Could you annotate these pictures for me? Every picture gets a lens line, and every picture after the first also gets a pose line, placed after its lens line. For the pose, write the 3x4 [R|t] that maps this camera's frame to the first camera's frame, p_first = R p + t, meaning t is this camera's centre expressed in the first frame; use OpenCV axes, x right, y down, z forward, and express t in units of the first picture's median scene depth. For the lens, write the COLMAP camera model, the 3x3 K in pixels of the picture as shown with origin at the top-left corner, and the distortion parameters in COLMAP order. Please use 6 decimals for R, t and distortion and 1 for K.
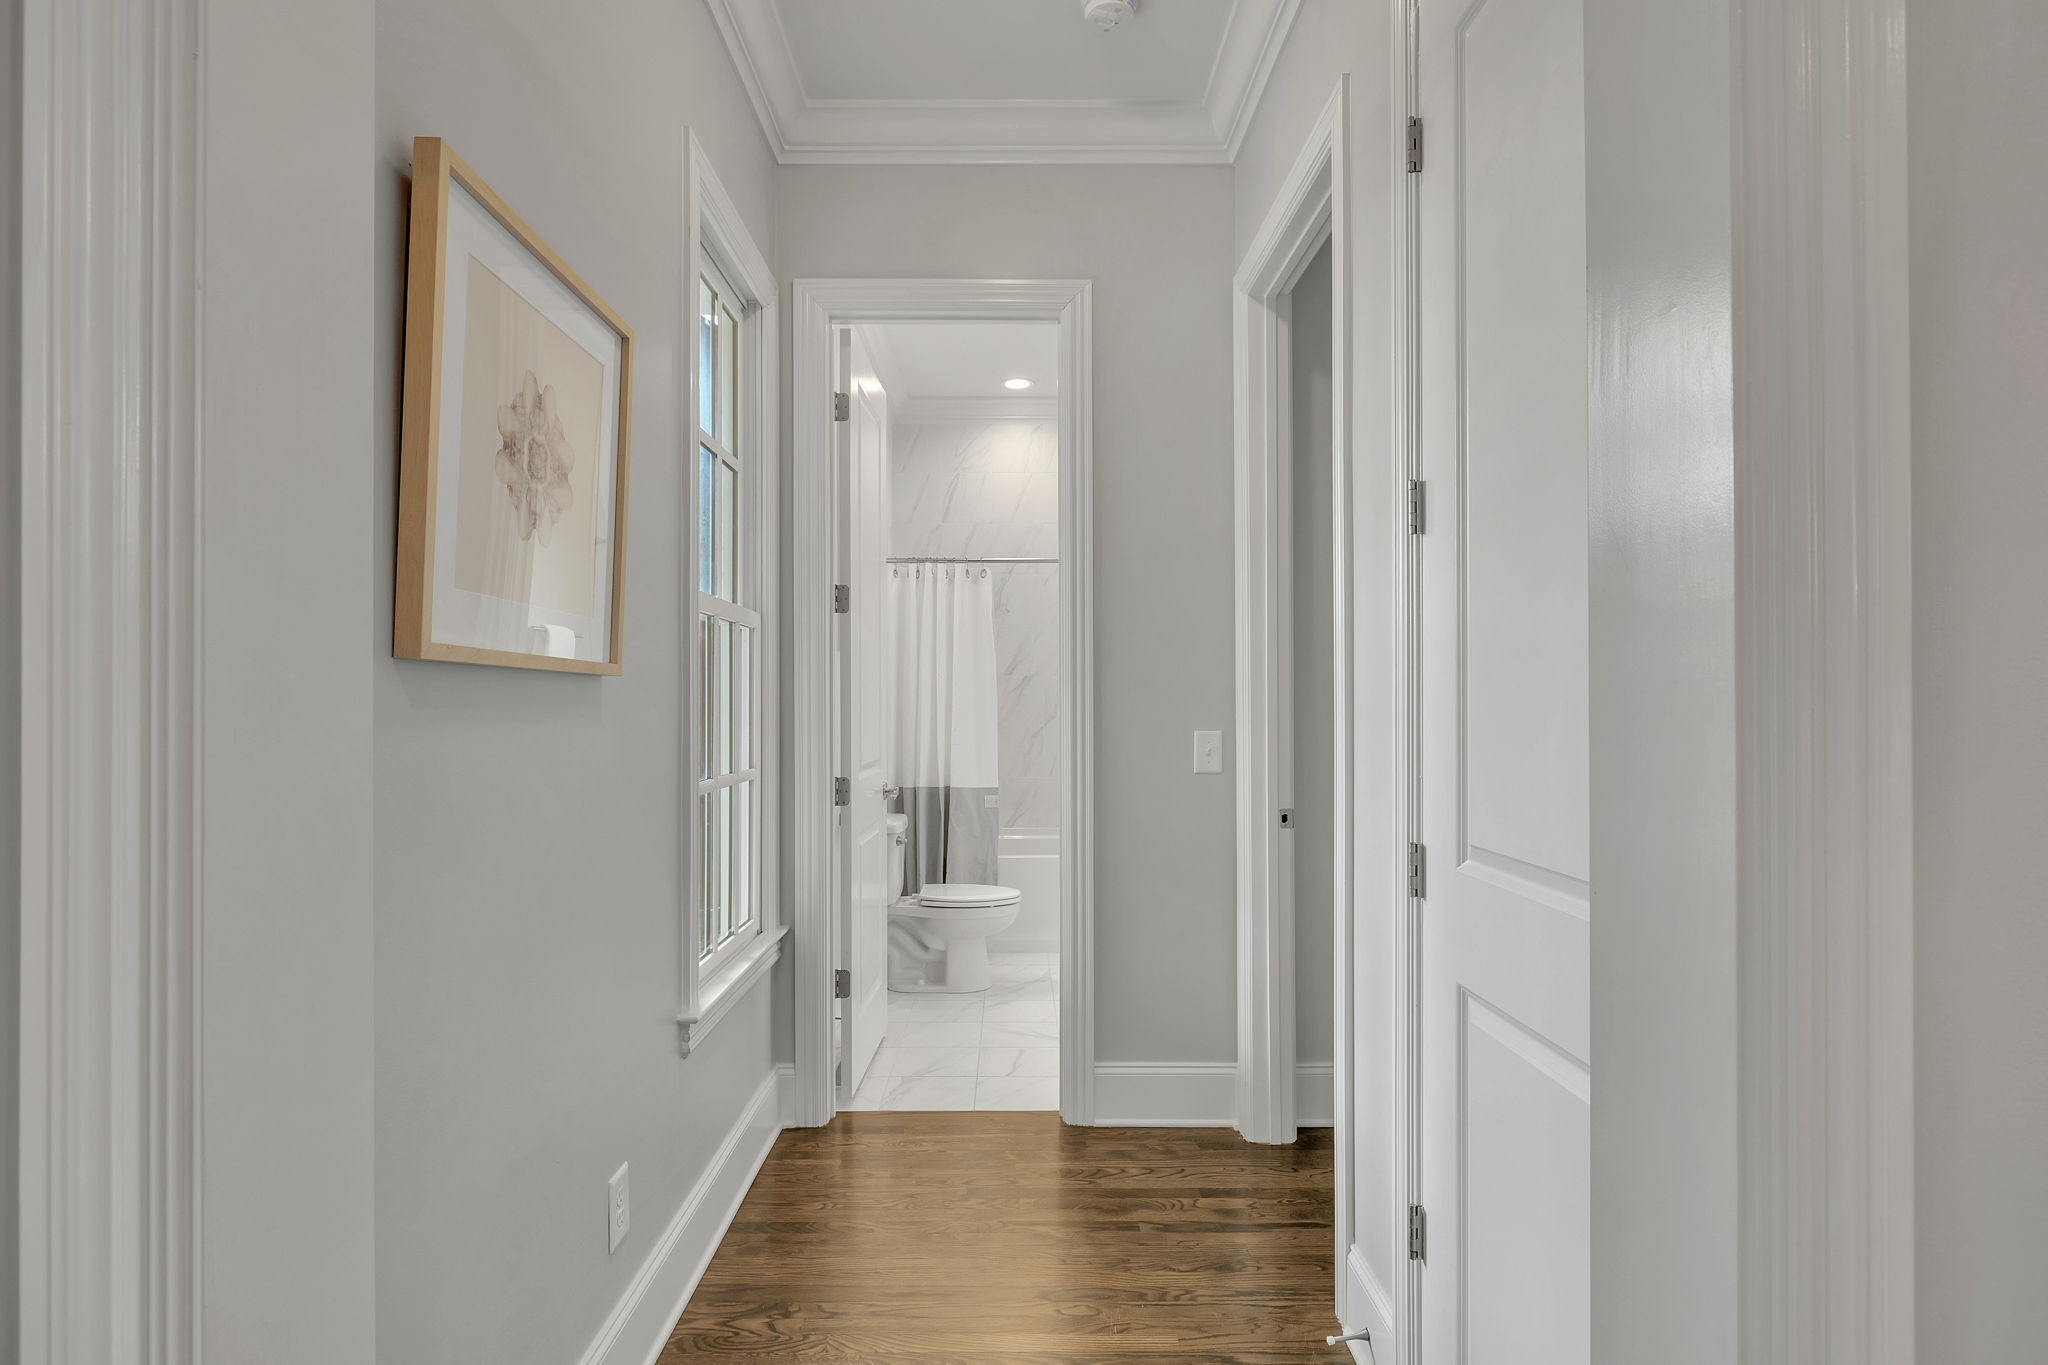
lens RADIAL K [[868.1, 0, 1017.1], [0, 868.1, 697.6], [0, 0, 1]] dist [-0.002219, 0.000052]
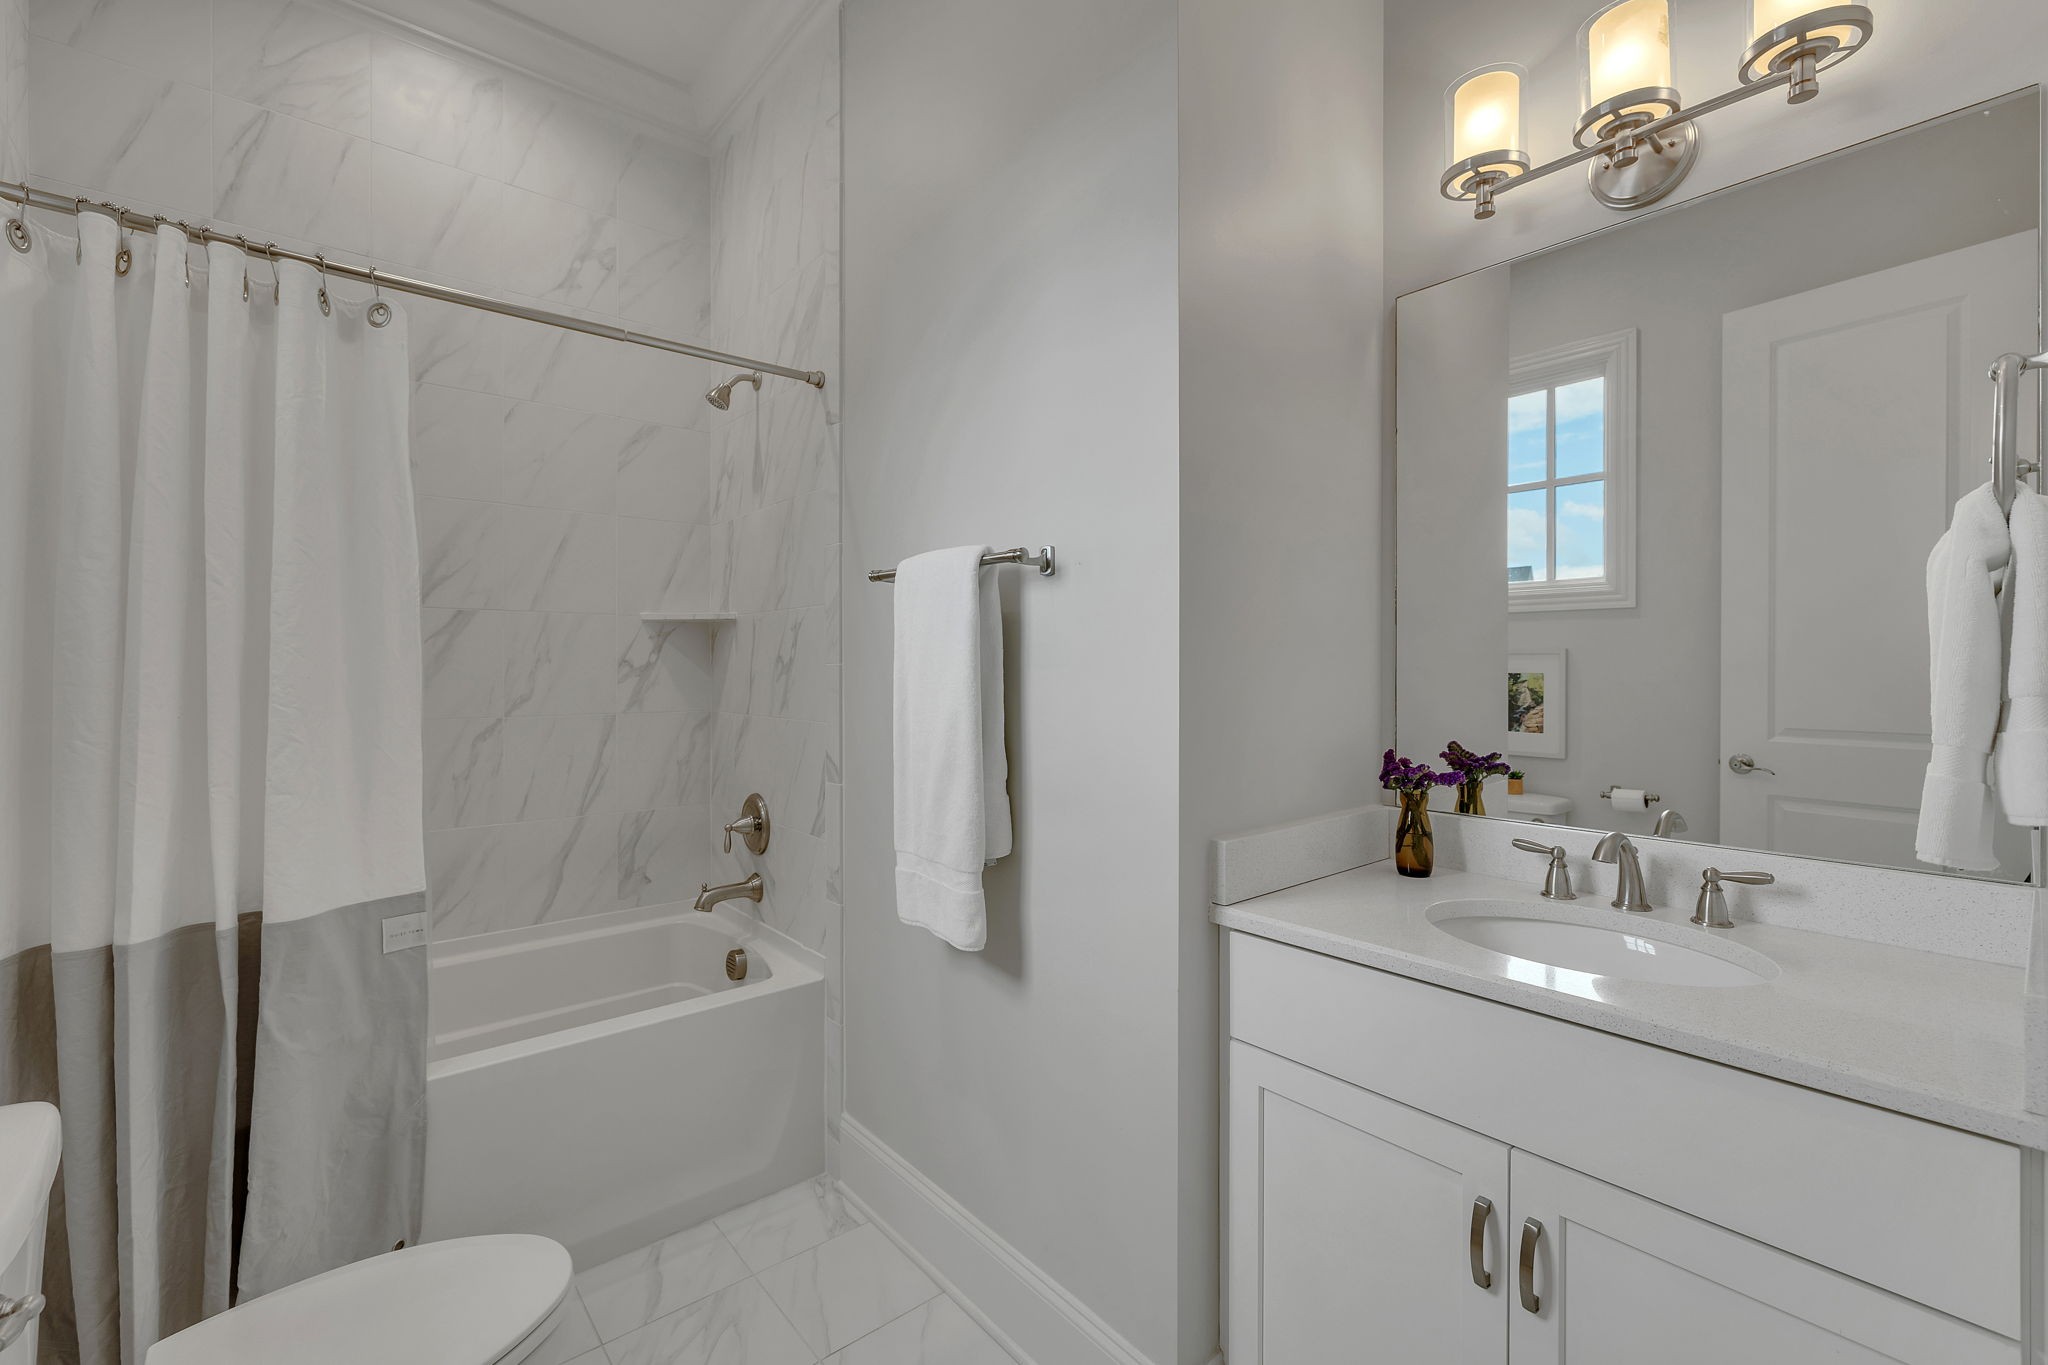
lens RADIAL K [[868.1, 0, 1023.3], [0, 868.1, 674.9], [0, 0, 1]] dist [-0.002219, 0.000052]
pose [[0.776036, 0.002620, 0.630684, -0.058682], [-0.010034, 0.999916, 0.008193, 0.003490], [-0.630609, -0.012686, 0.775997, 0.546442]]
